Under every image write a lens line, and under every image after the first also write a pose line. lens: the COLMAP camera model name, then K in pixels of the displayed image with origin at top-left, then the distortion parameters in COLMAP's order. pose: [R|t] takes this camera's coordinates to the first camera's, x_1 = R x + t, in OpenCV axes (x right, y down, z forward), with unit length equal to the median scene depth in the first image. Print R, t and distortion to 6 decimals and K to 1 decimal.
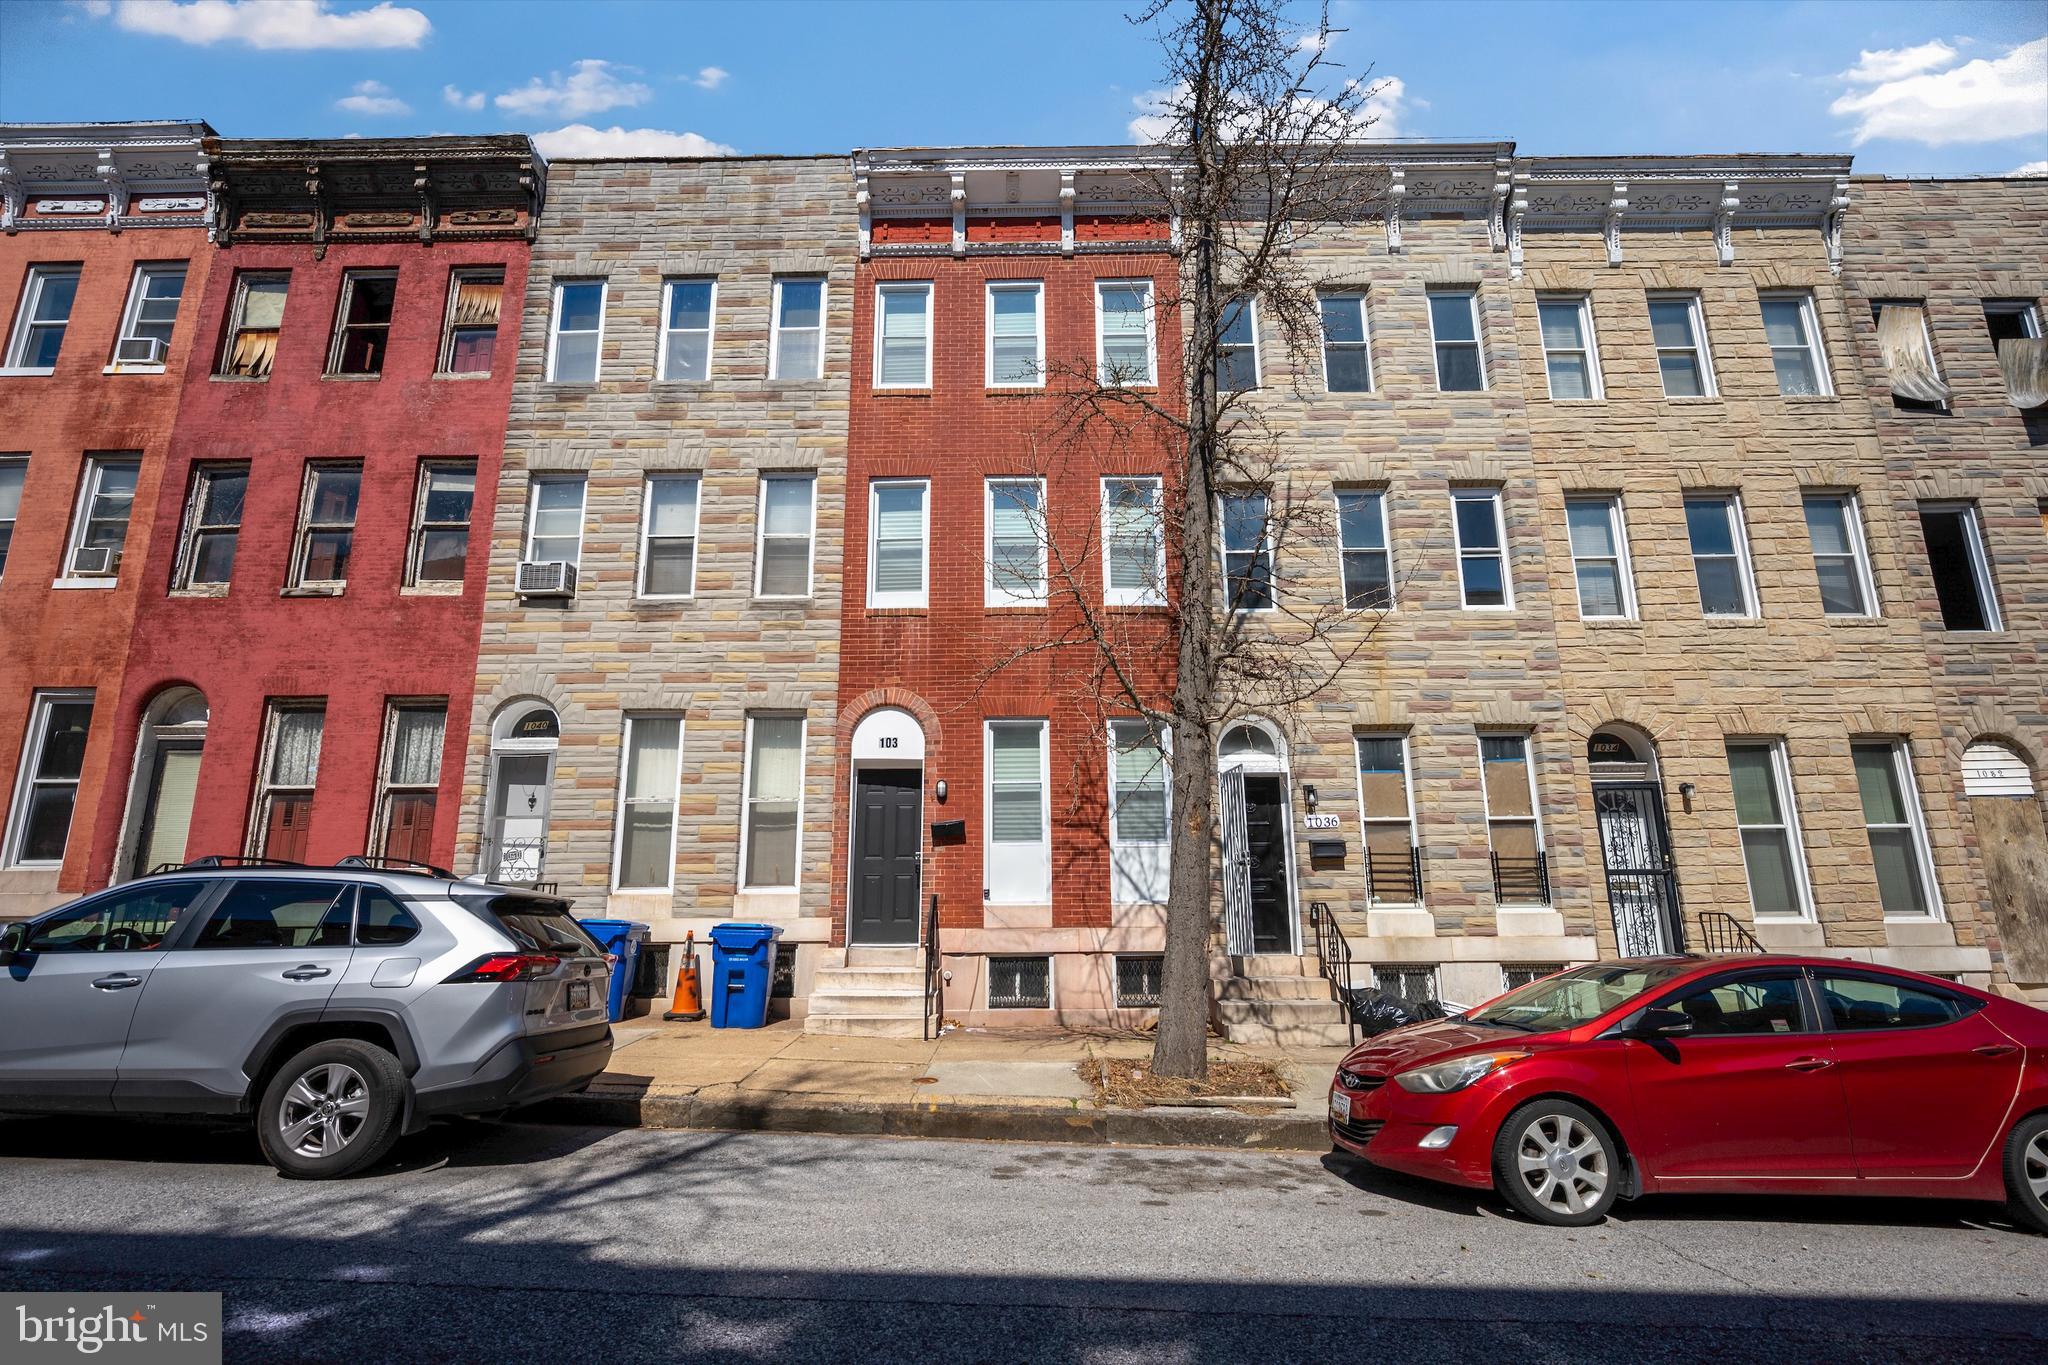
lens RADIAL K [[974.2, 0, 1028.6], [0, 974.2, 684.3], [0, 0, 1]] dist [-0.001061, -0.001398]
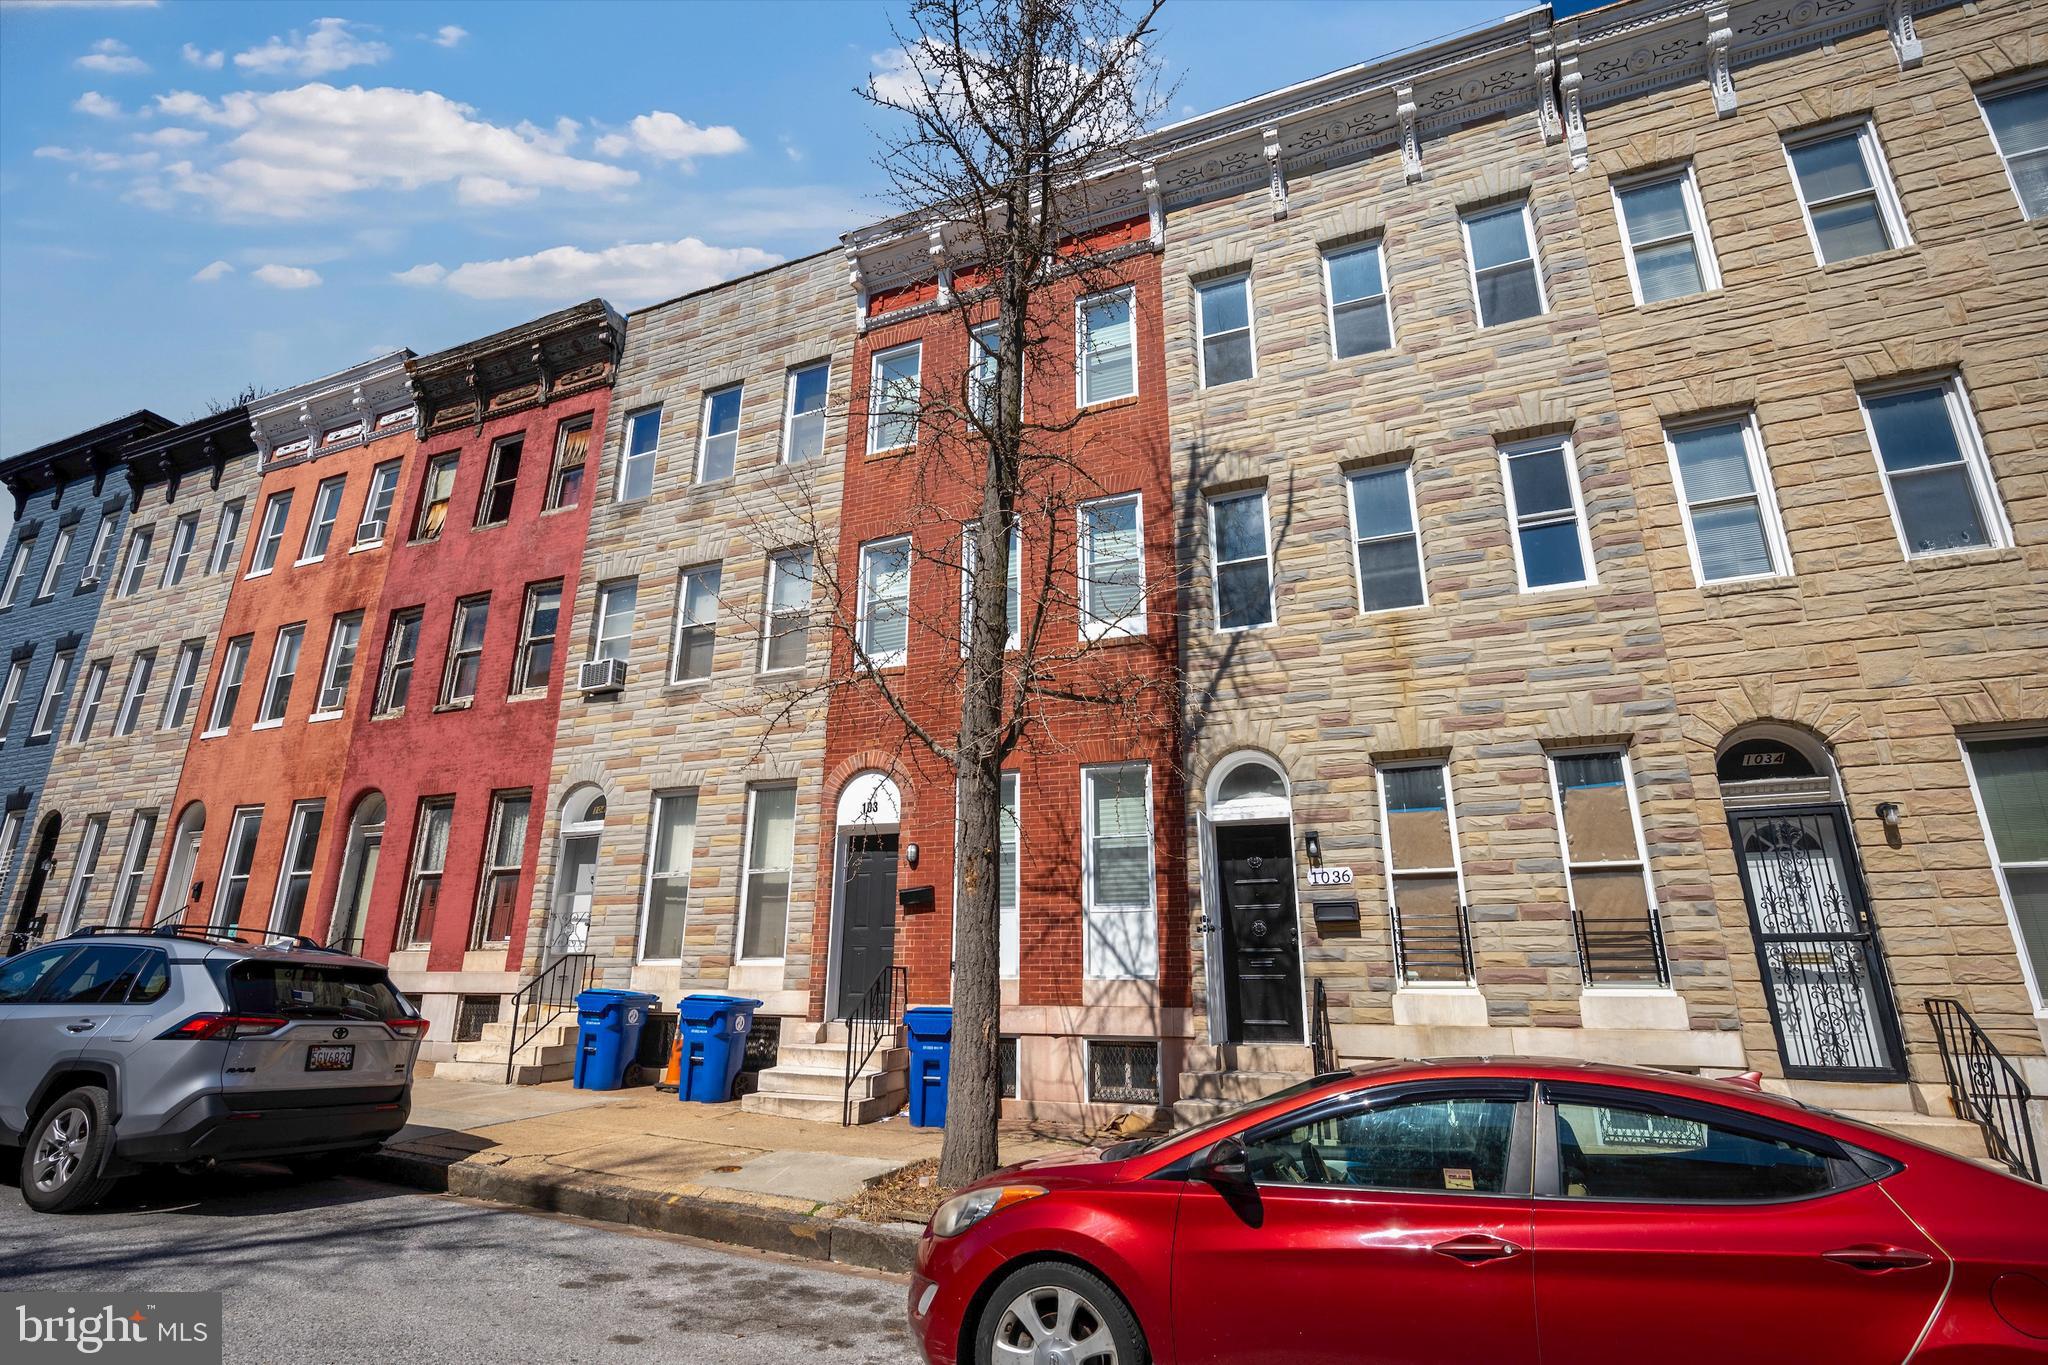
lens RADIAL K [[974.2, 0, 1028.6], [0, 974.2, 684.3], [0, 0, 1]] dist [-0.001061, -0.001398]
pose [[0.928752, -0.099387, -0.357129, 0.354010], [0.071588, 0.993341, -0.090270, 0.036464], [0.363722, 0.058272, 0.929683, 0.146401]]
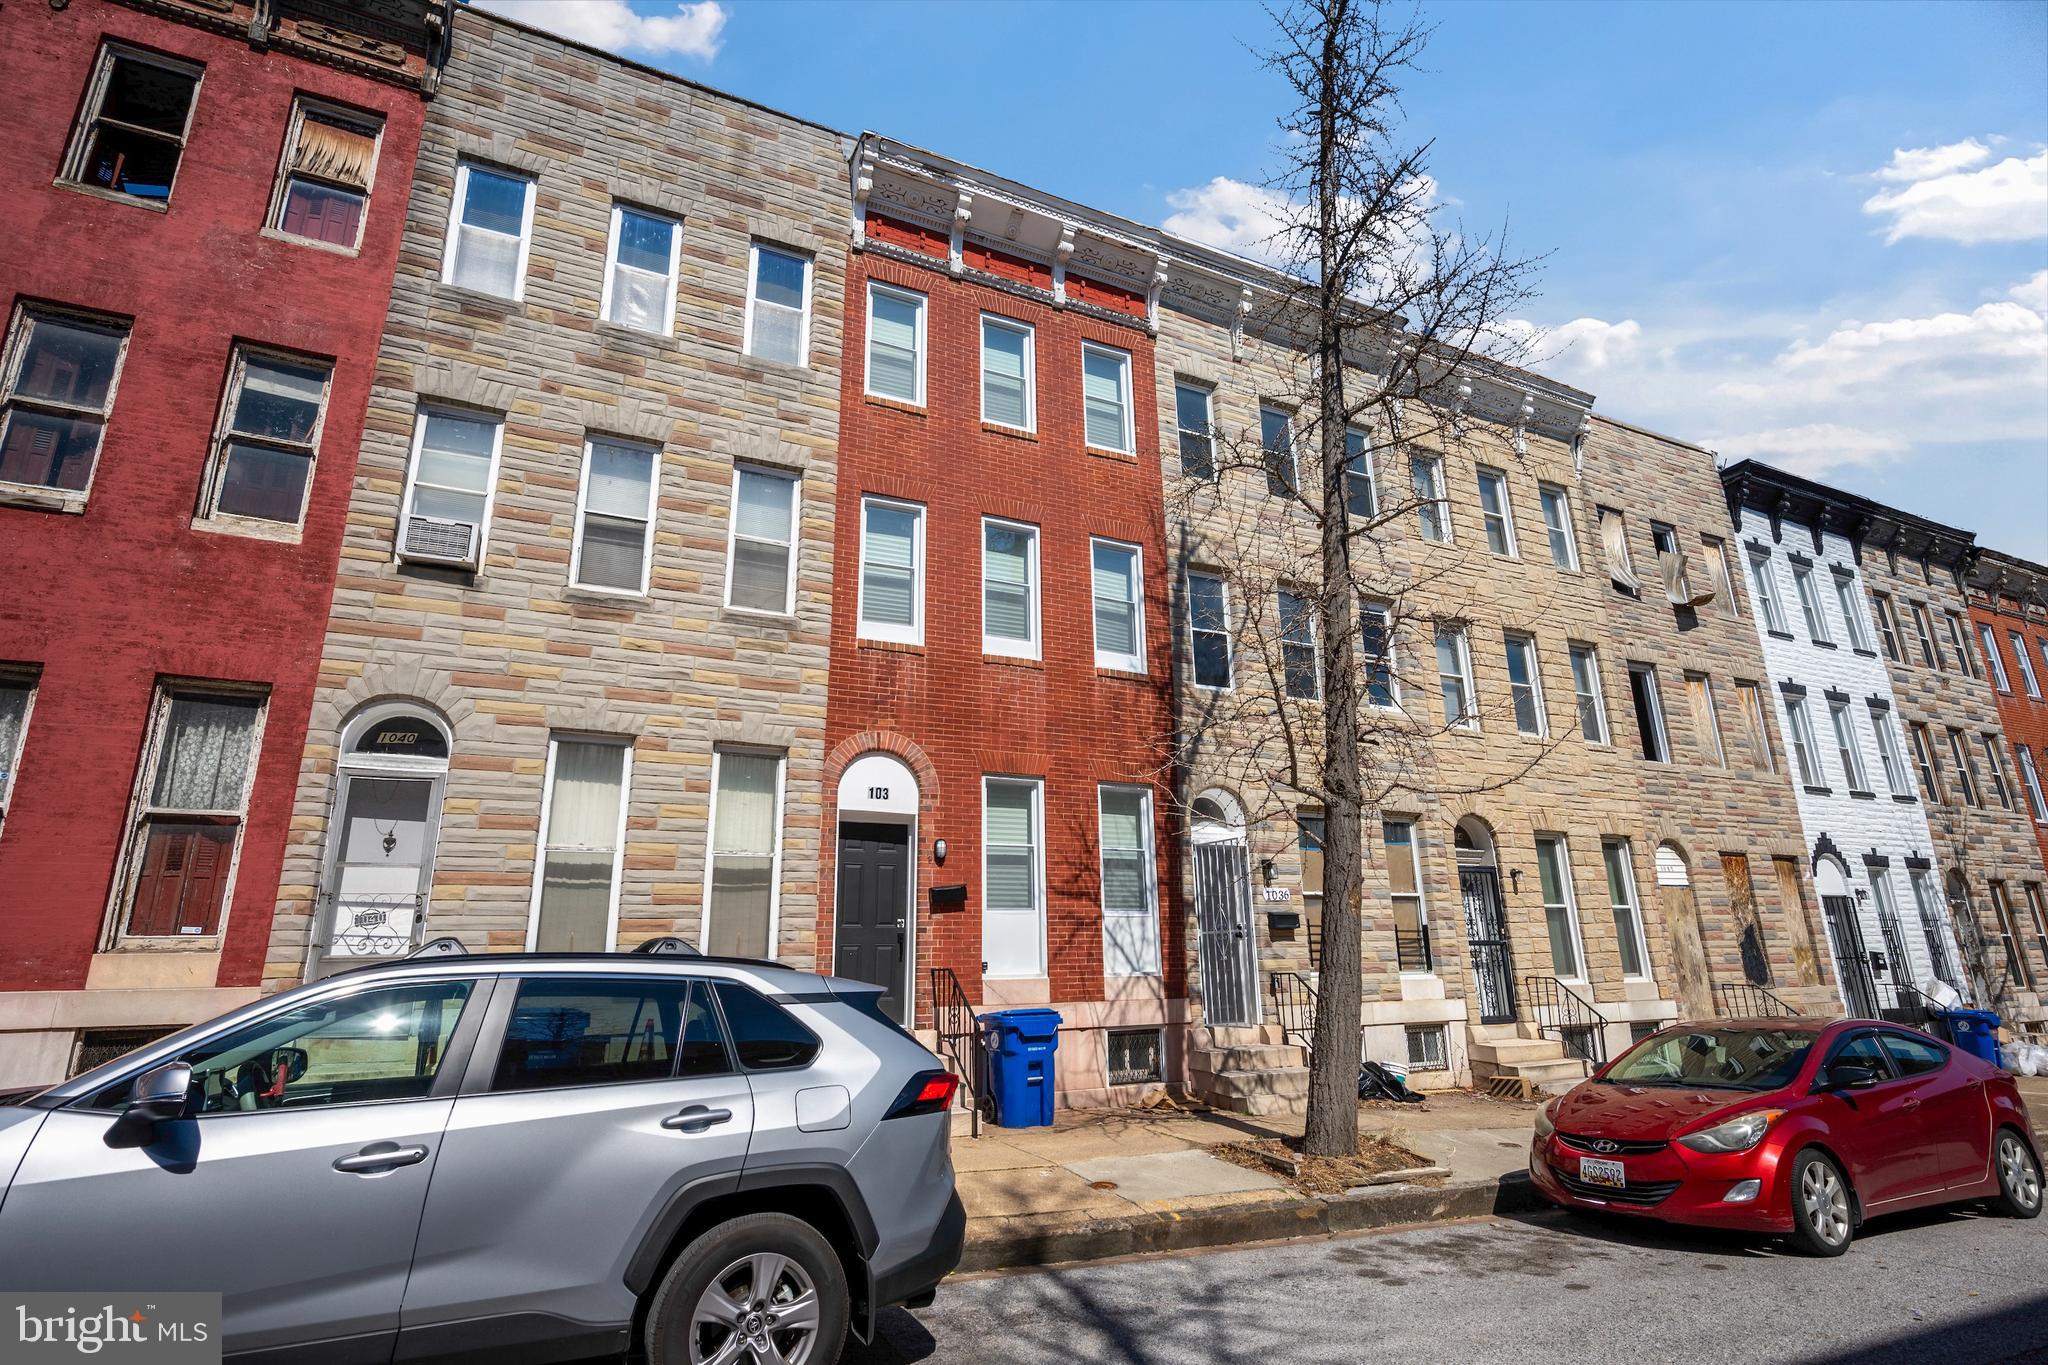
lens RADIAL K [[987.8, 0, 1024.0], [0, 987.8, 682.5], [0, 0, 1]] dist [-0.002397, -0.000236]
pose [[0.899627, 0.111477, 0.422190, -0.405096], [-0.089607, 0.993417, -0.071367, 0.012160], [-0.427367, 0.026372, 0.903694, 0.132128]]
